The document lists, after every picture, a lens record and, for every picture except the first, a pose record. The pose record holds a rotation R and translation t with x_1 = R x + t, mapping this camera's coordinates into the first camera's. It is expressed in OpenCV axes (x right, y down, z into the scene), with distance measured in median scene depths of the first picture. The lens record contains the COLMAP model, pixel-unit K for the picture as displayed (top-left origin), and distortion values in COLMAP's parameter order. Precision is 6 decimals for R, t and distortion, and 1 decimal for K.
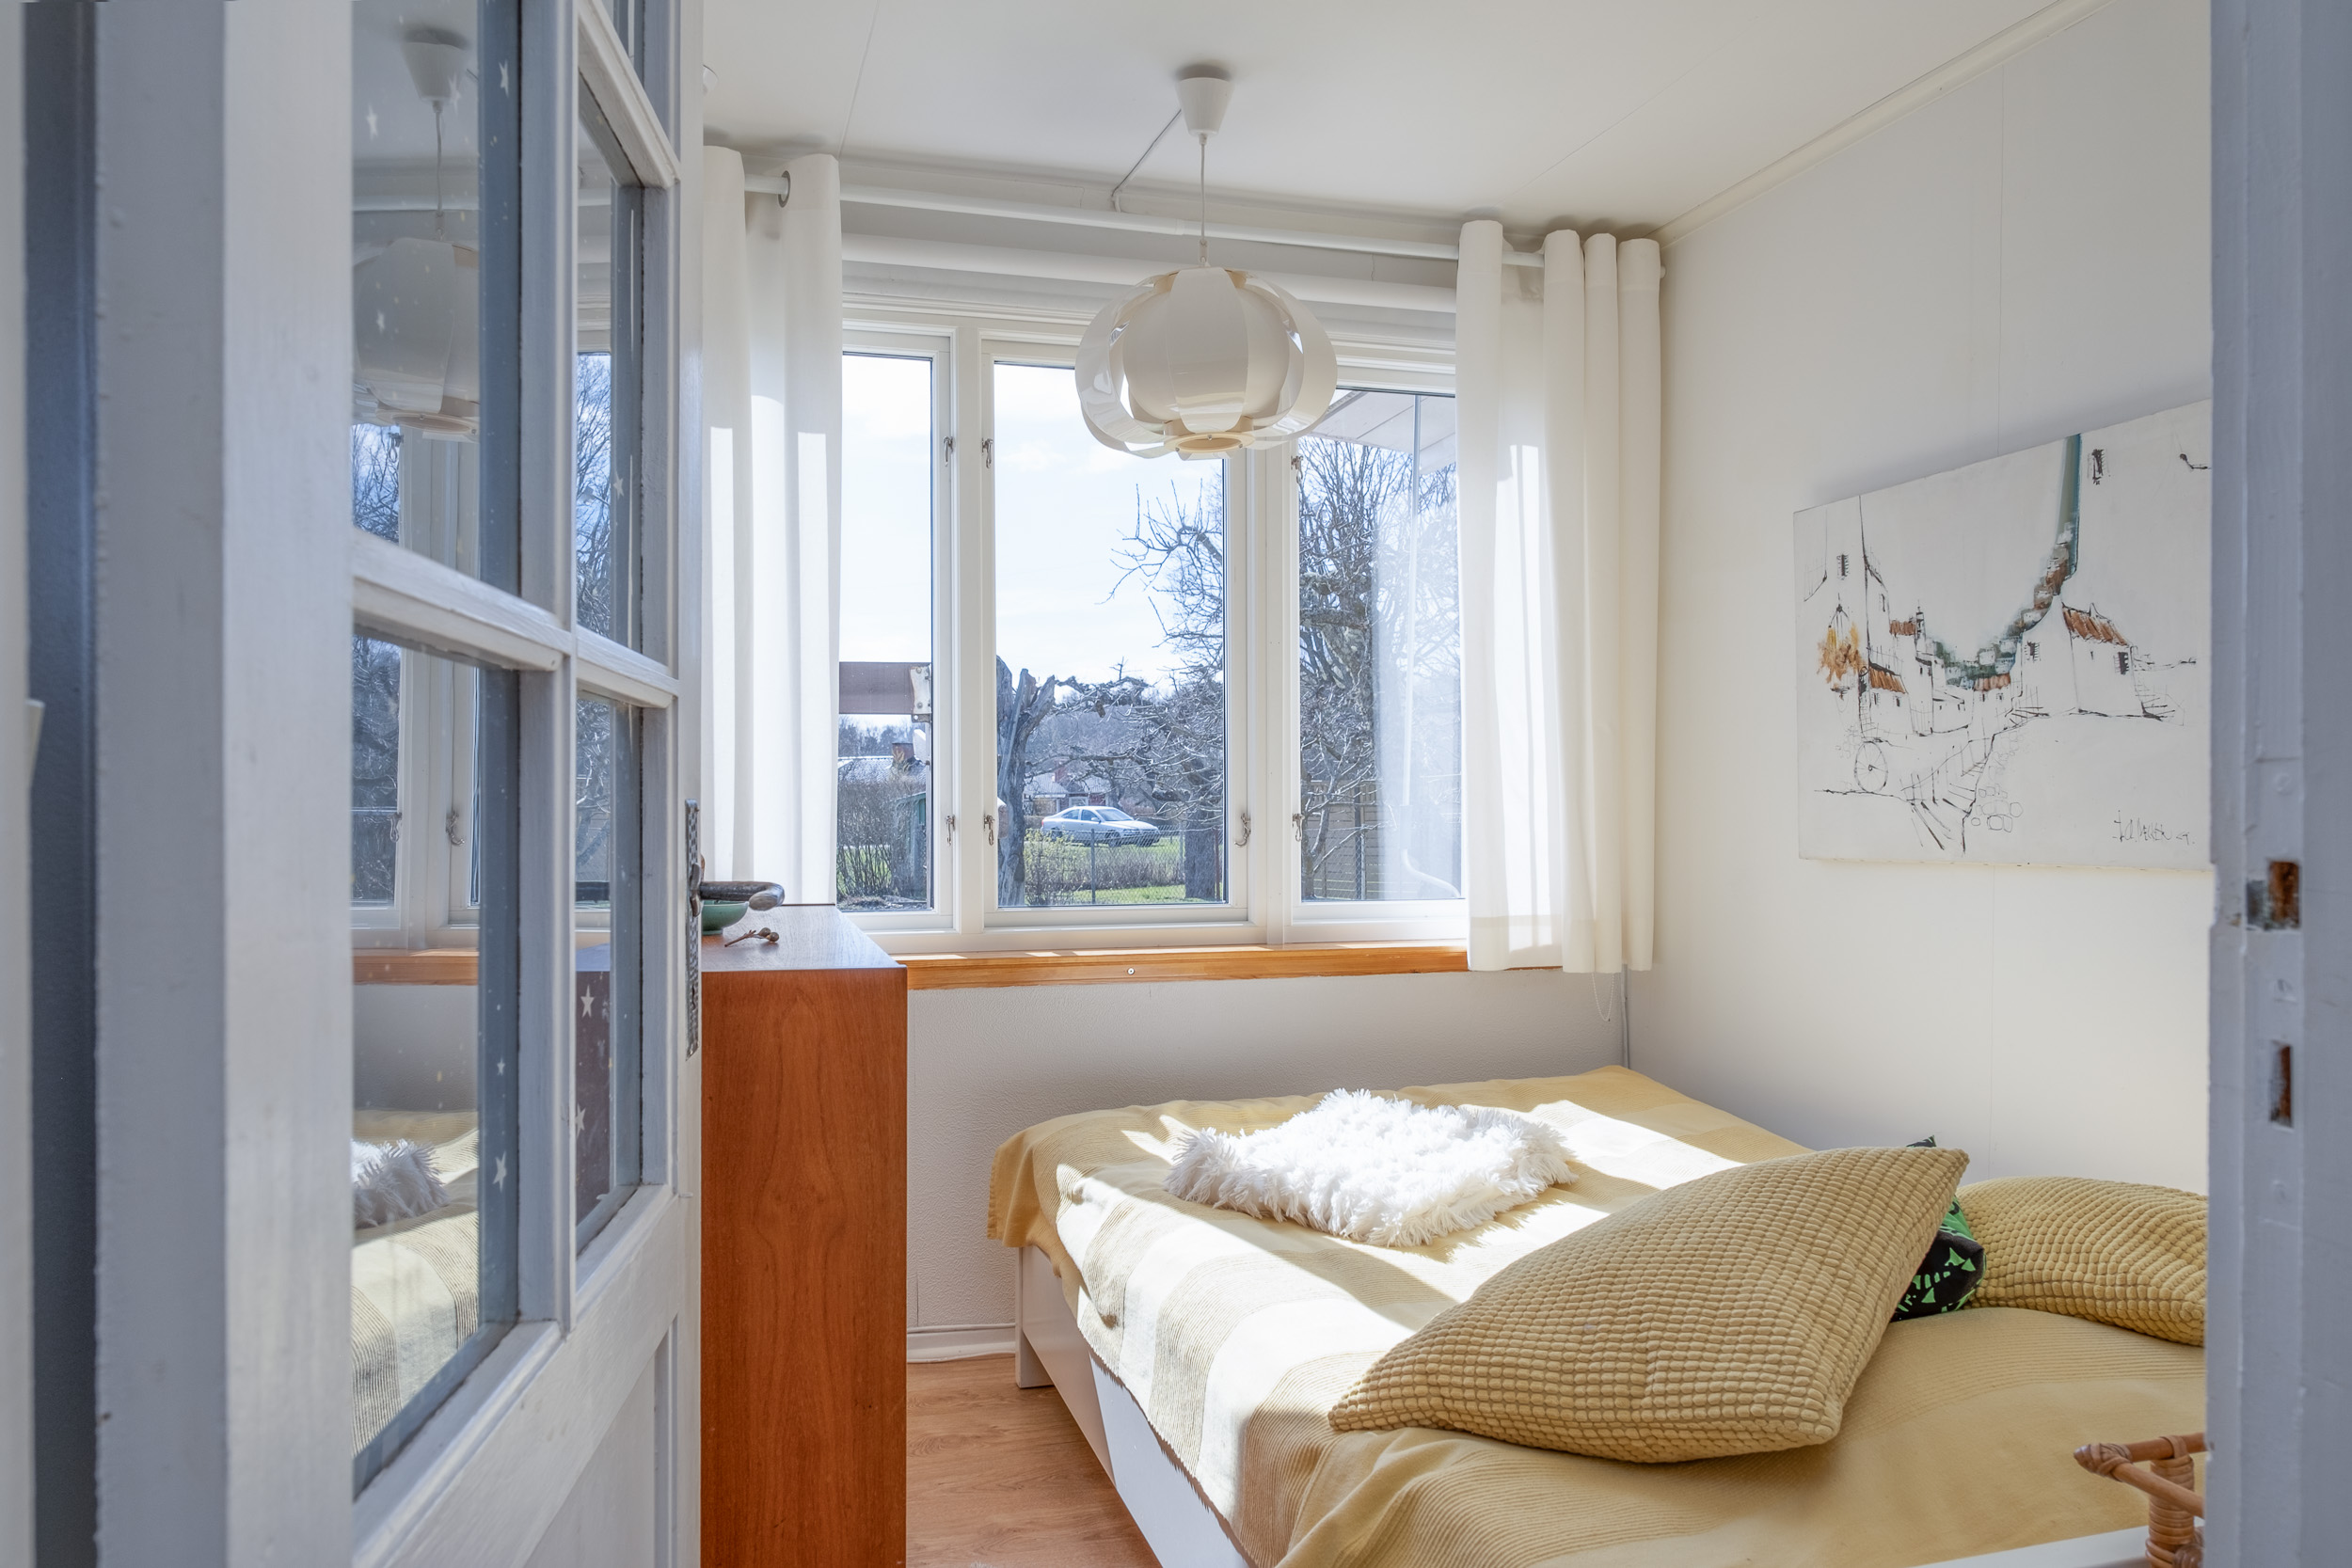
lens RADIAL K [[1629.4, 0, 1180.4], [0, 1629.4, 791.9], [0, 0, 1]] dist [-0.012188, -0.001959]
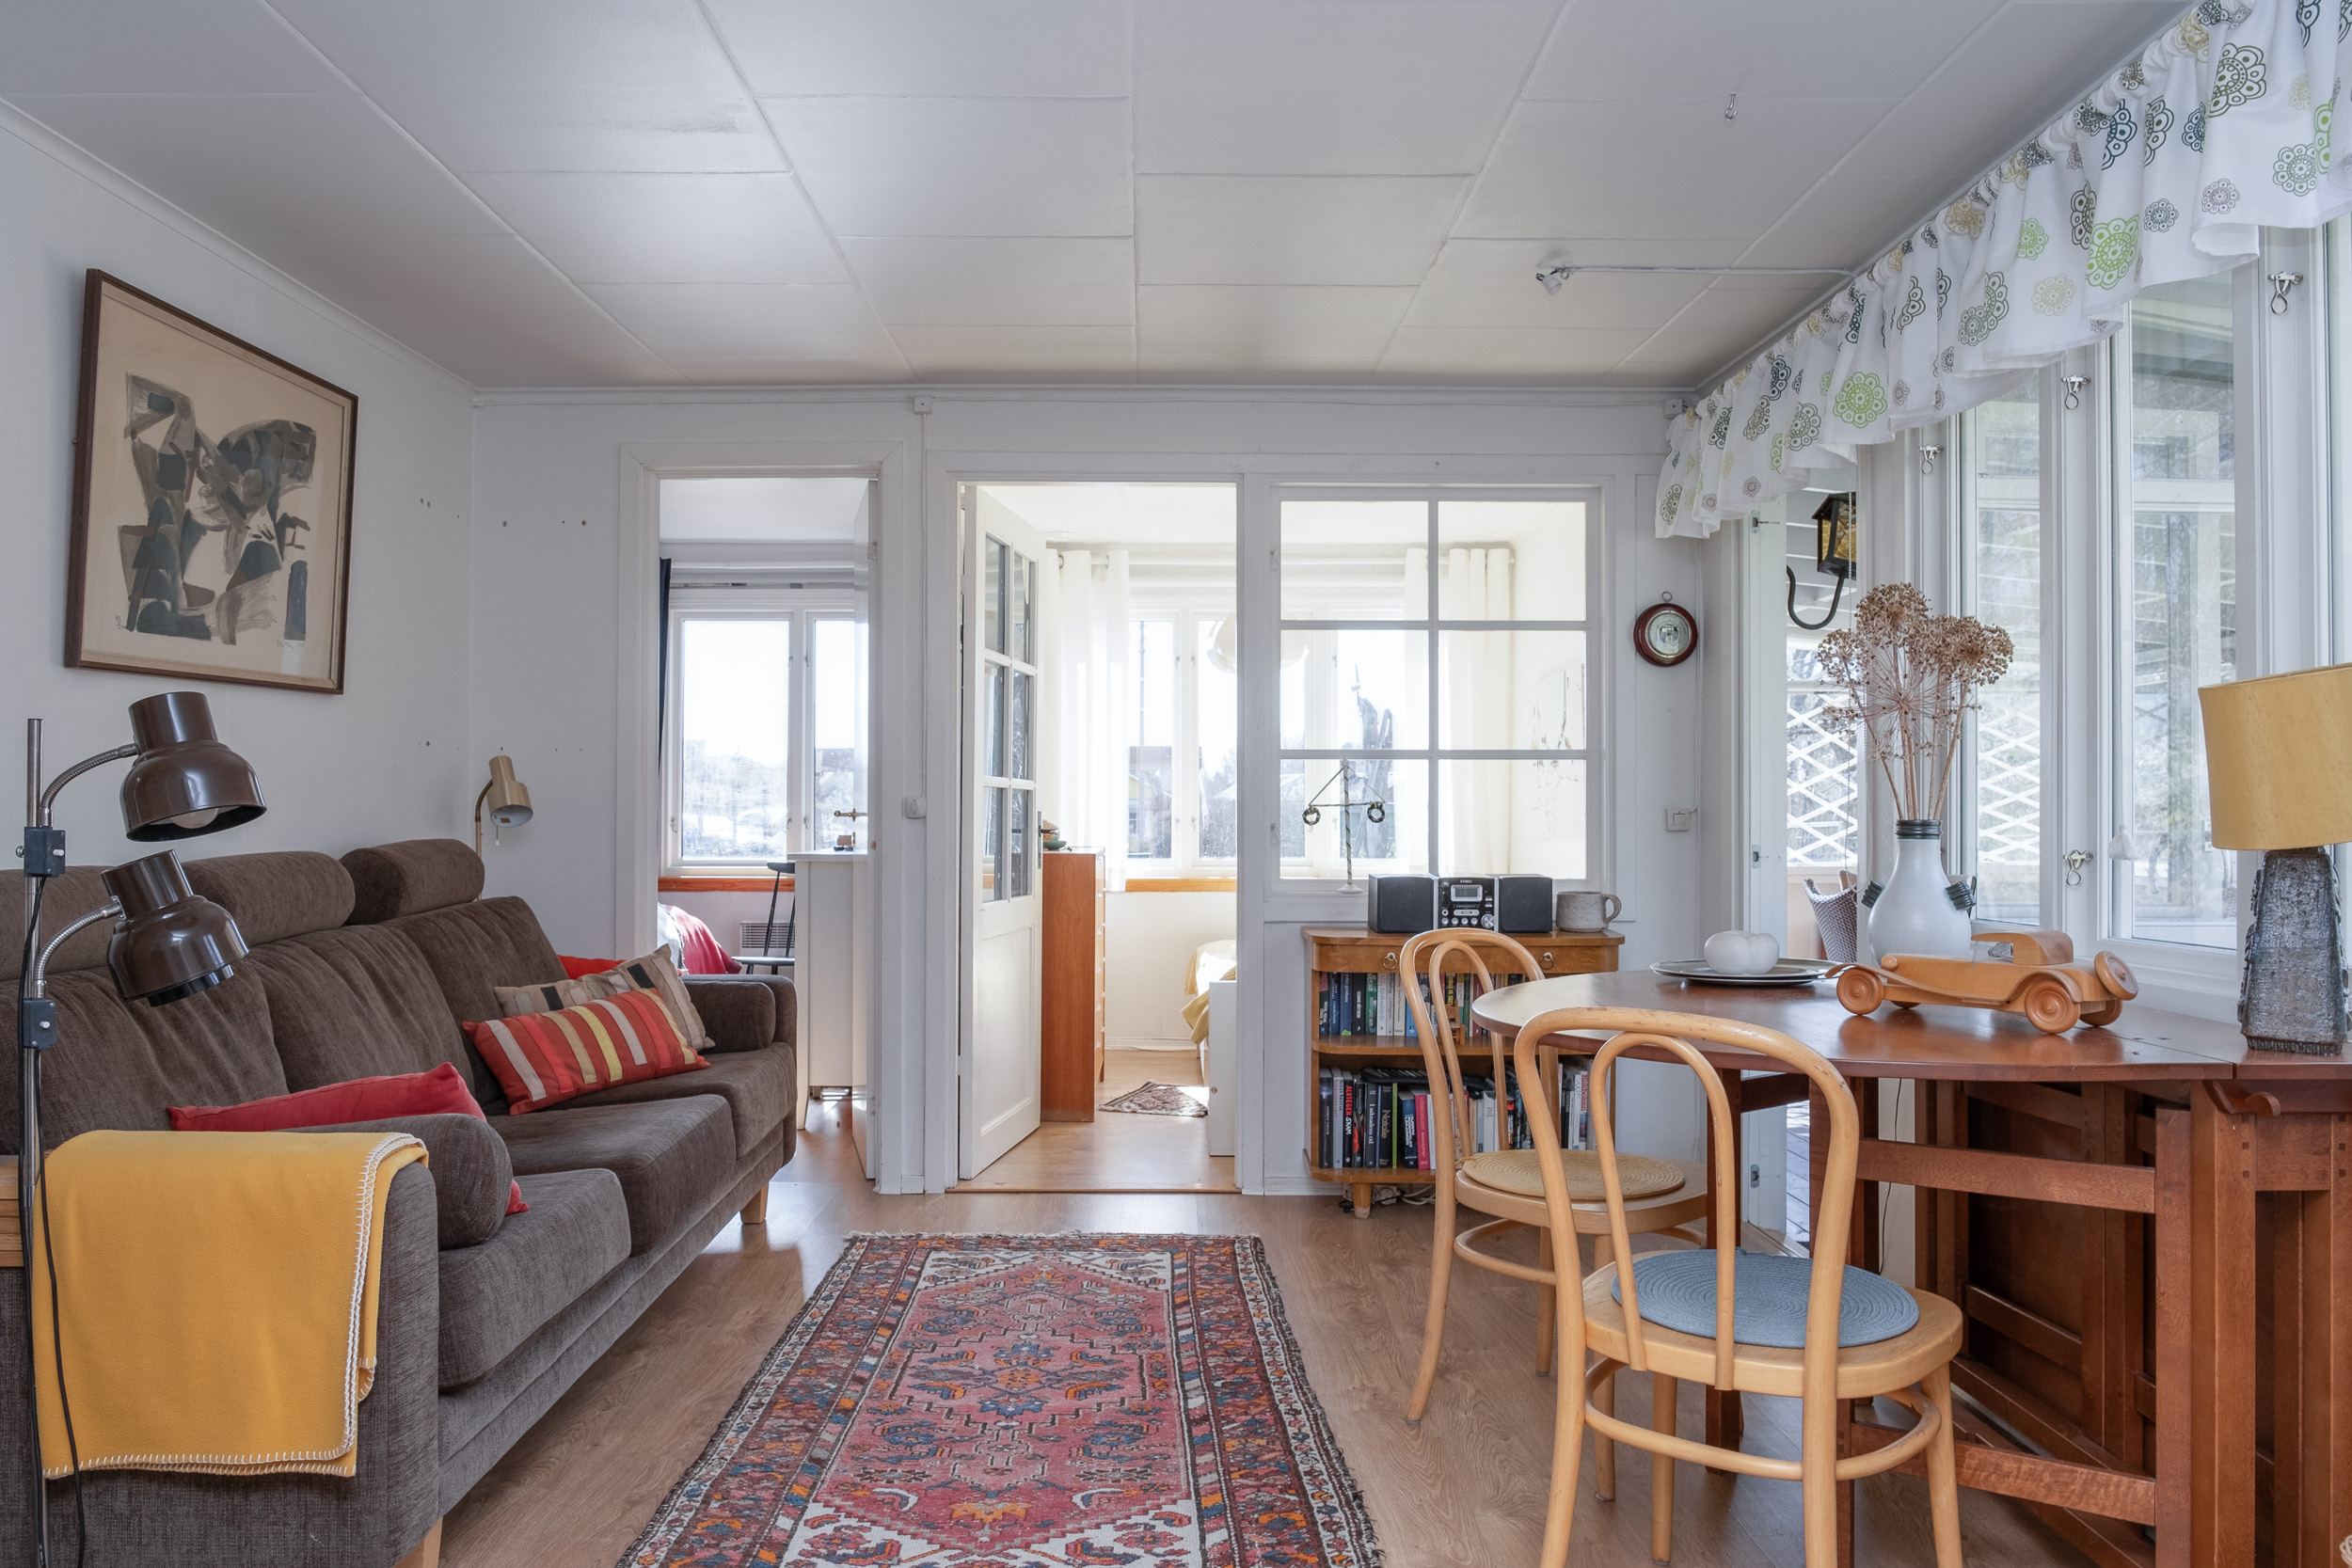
lens RADIAL K [[1629.4, 0, 1176.7], [0, 1629.4, 789.1], [0, 0, 1]] dist [-0.012188, -0.001959]
pose [[0.958730, -0.000123, -0.284317, 0.560364], [-0.002298, 0.999964, -0.008182, -0.007646], [0.284308, 0.008498, 0.958695, -1.333137]]
